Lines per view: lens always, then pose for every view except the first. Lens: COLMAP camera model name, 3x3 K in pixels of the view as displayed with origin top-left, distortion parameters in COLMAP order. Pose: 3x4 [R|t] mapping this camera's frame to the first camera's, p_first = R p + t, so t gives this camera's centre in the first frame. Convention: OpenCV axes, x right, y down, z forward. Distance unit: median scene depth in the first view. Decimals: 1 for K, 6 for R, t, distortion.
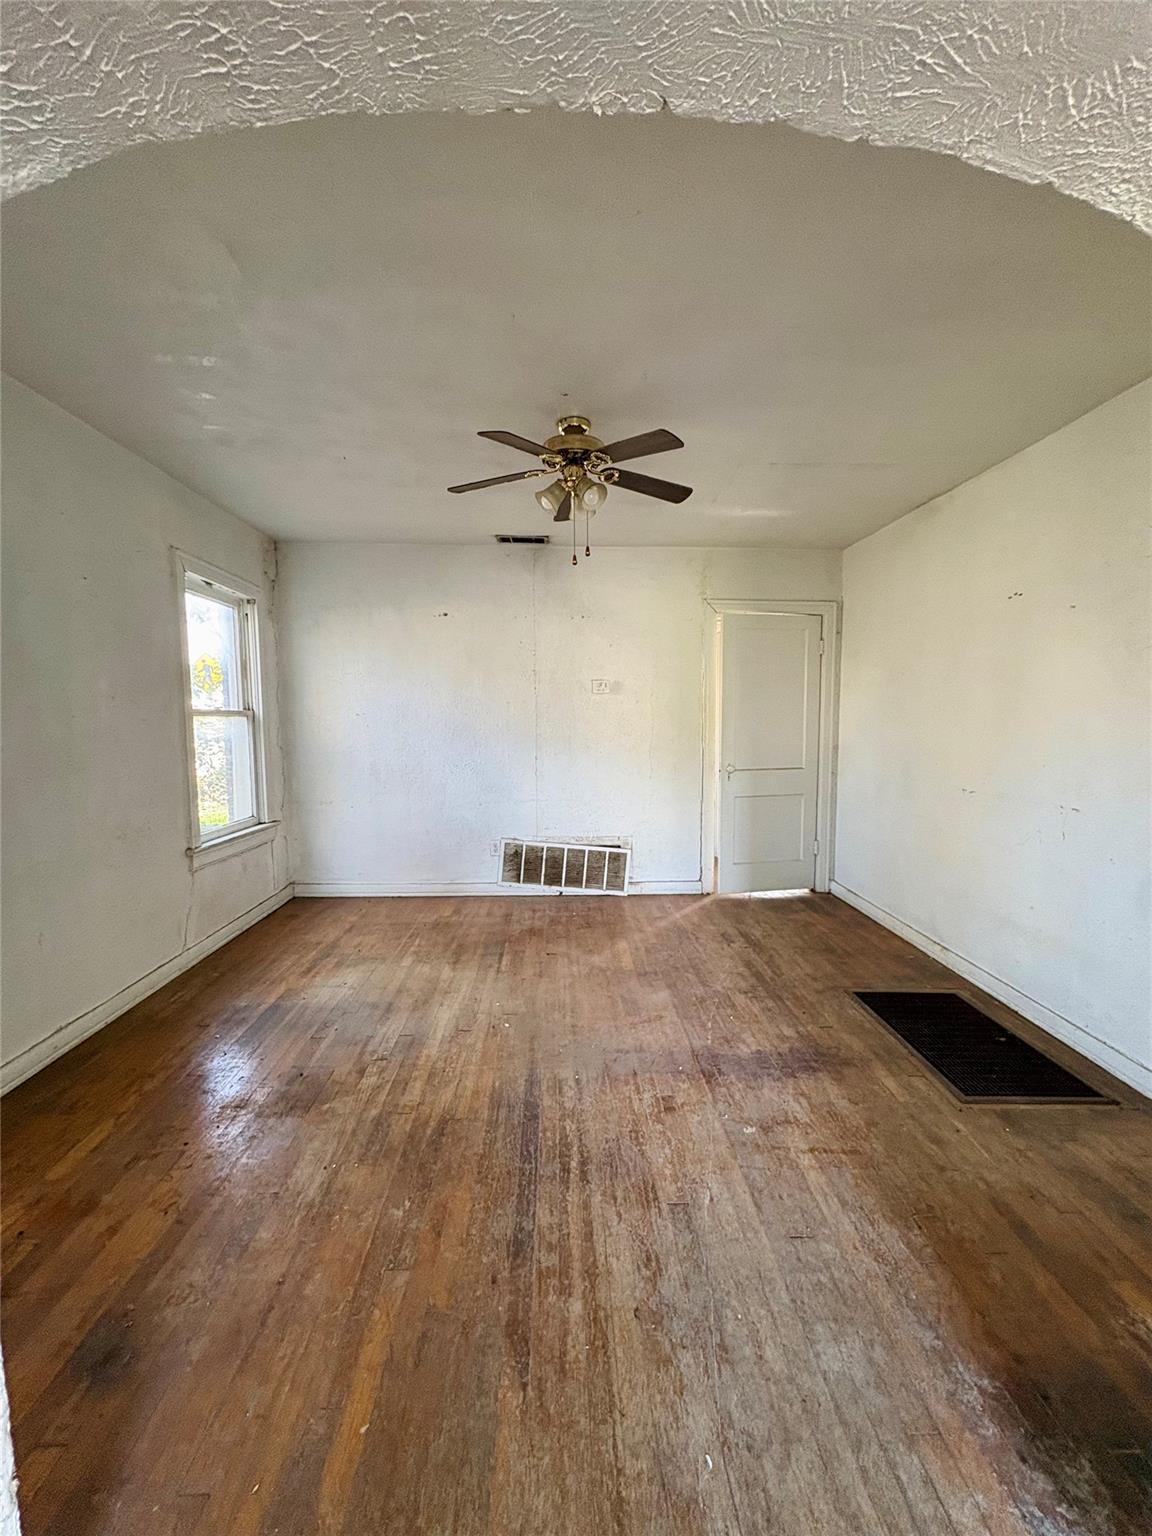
lens RADIAL K [[611.4, 0, 574.7], [0, 611.4, 766.1], [0, 0, 1]] dist [0.002118, 0.000504]
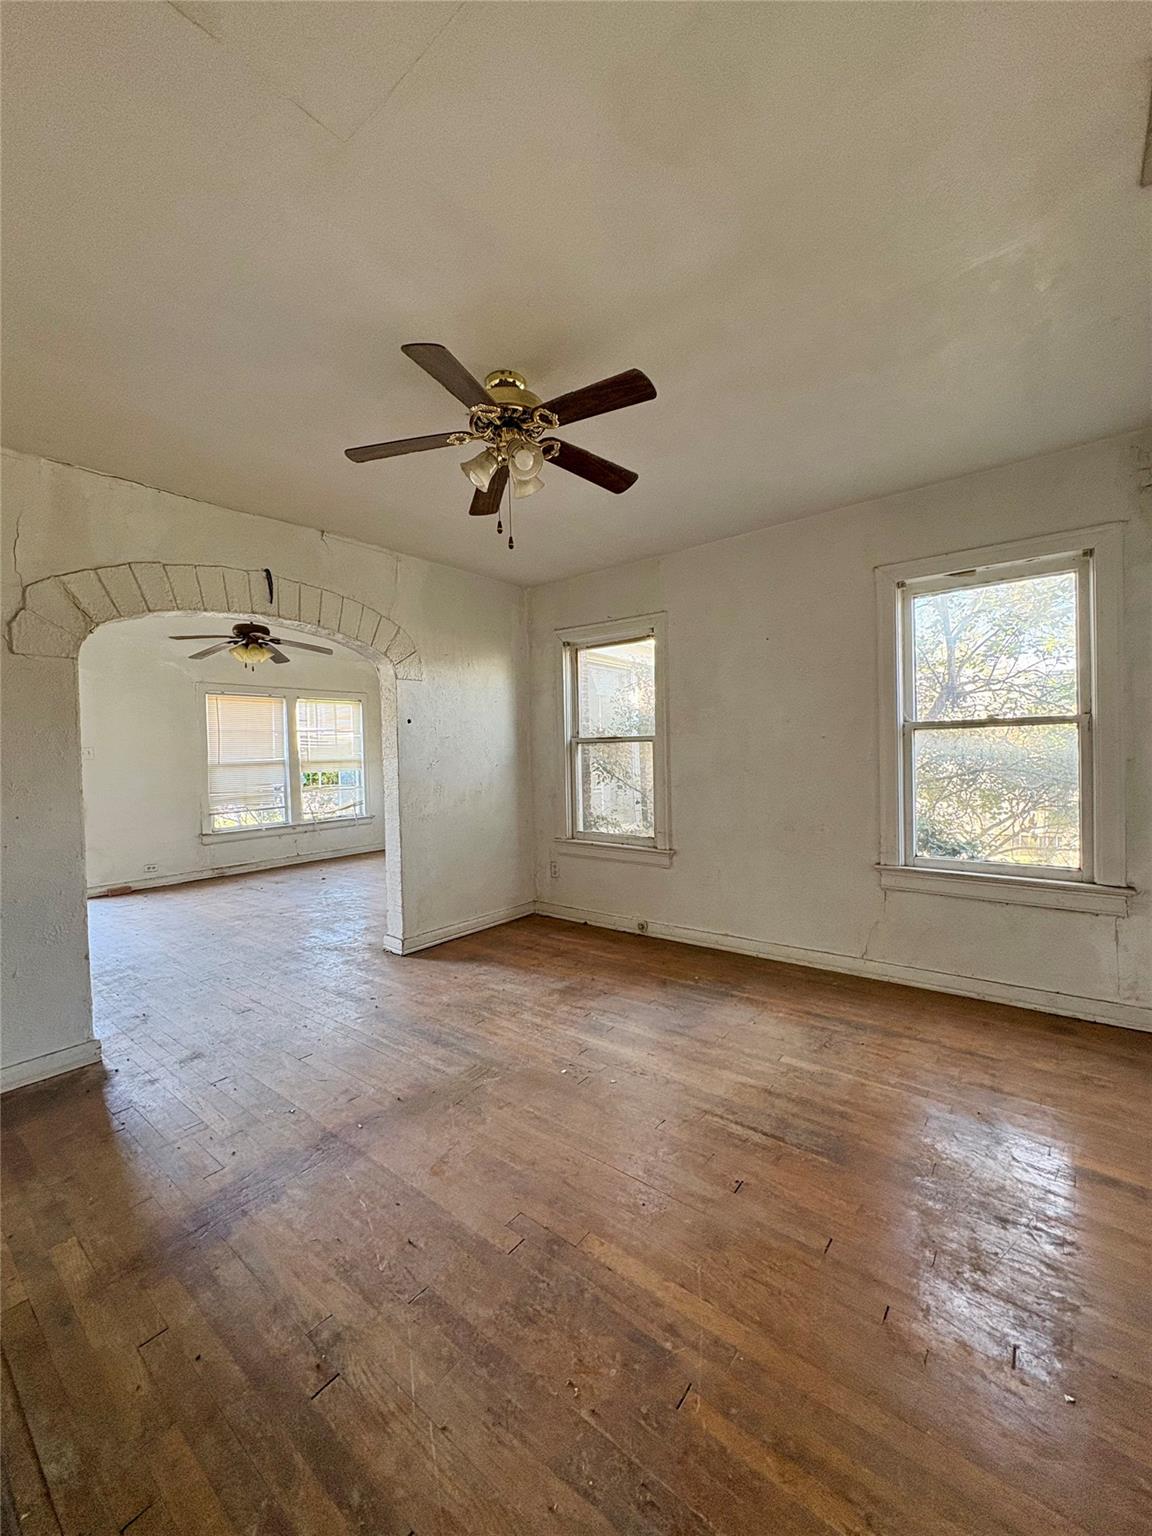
lens RADIAL K [[611.4, 0, 577.7], [0, 611.4, 769.1], [0, 0, 1]] dist [0.002118, 0.000504]
pose [[-0.649122, 0.035716, -0.759845, 0.551191], [-0.031507, 0.996778, 0.073769, -0.095979], [0.760031, 0.071825, -0.645905, 1.562037]]
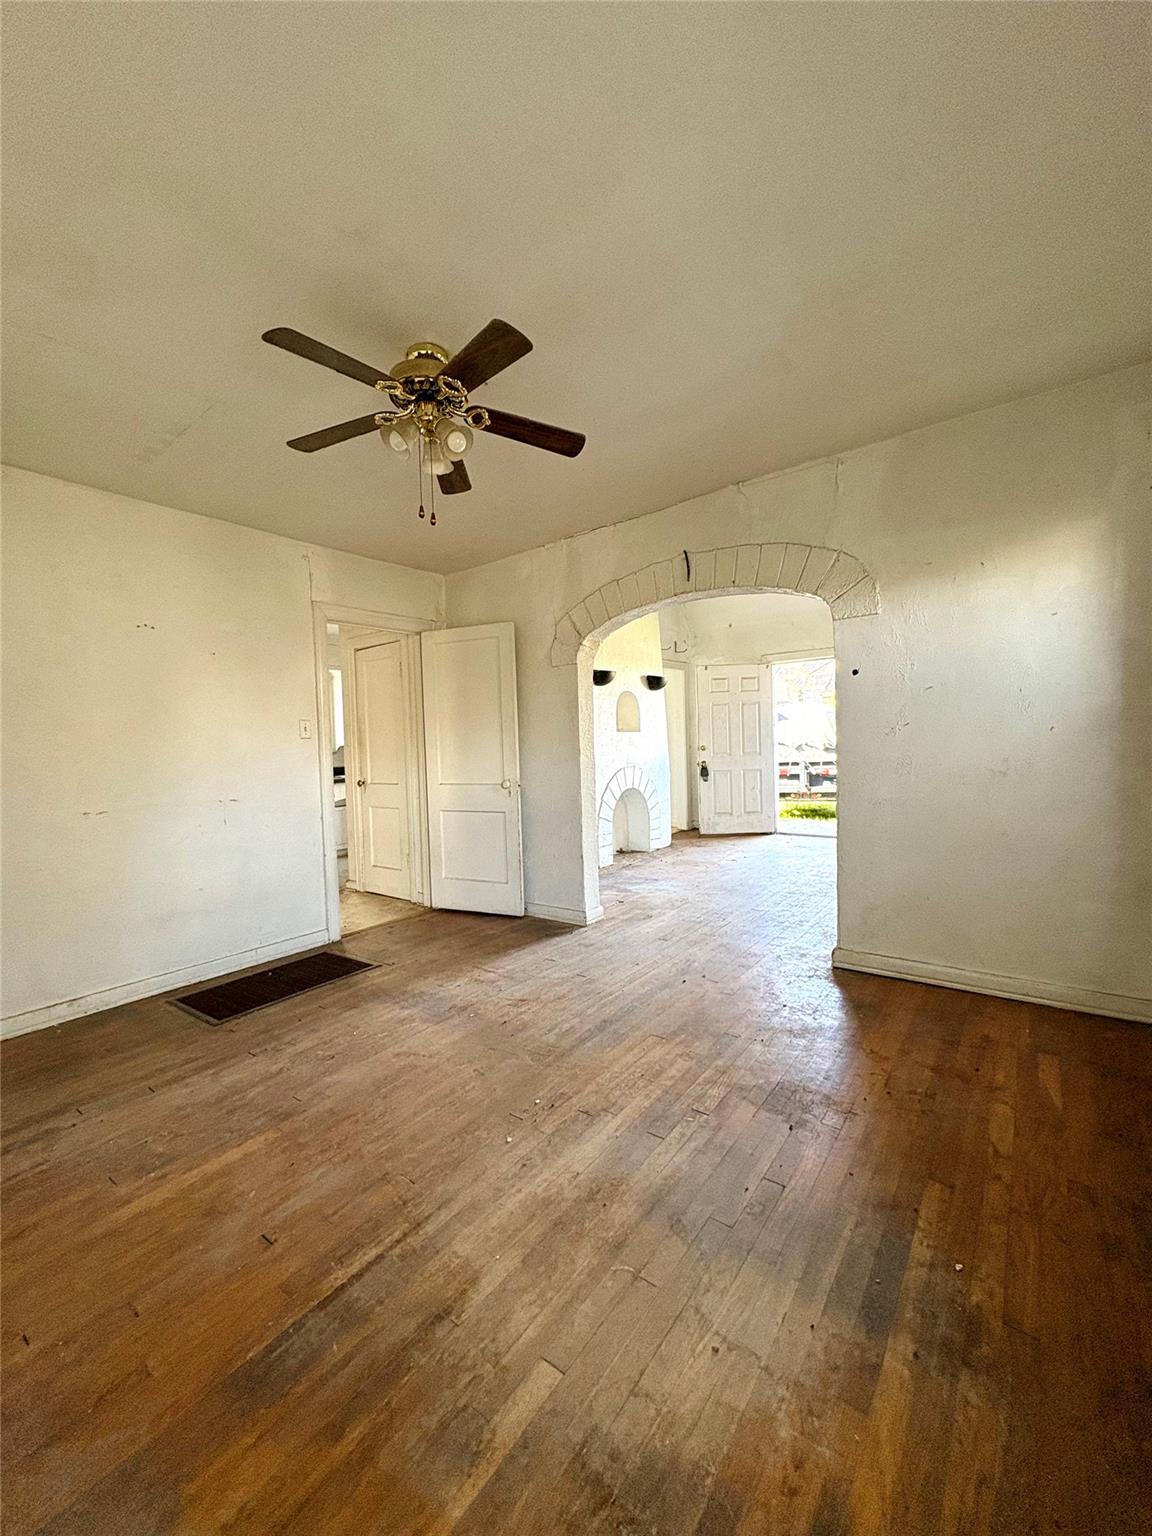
lens RADIAL K [[611.4, 0, 573.6], [0, 611.4, 769.0], [0, 0, 1]] dist [0.002118, 0.000504]
pose [[-0.776095, 0.002214, 0.630613, -0.634370], [0.085689, 0.991089, 0.101978, -0.072108], [-0.624767, 0.133181, -0.769369, 1.501875]]
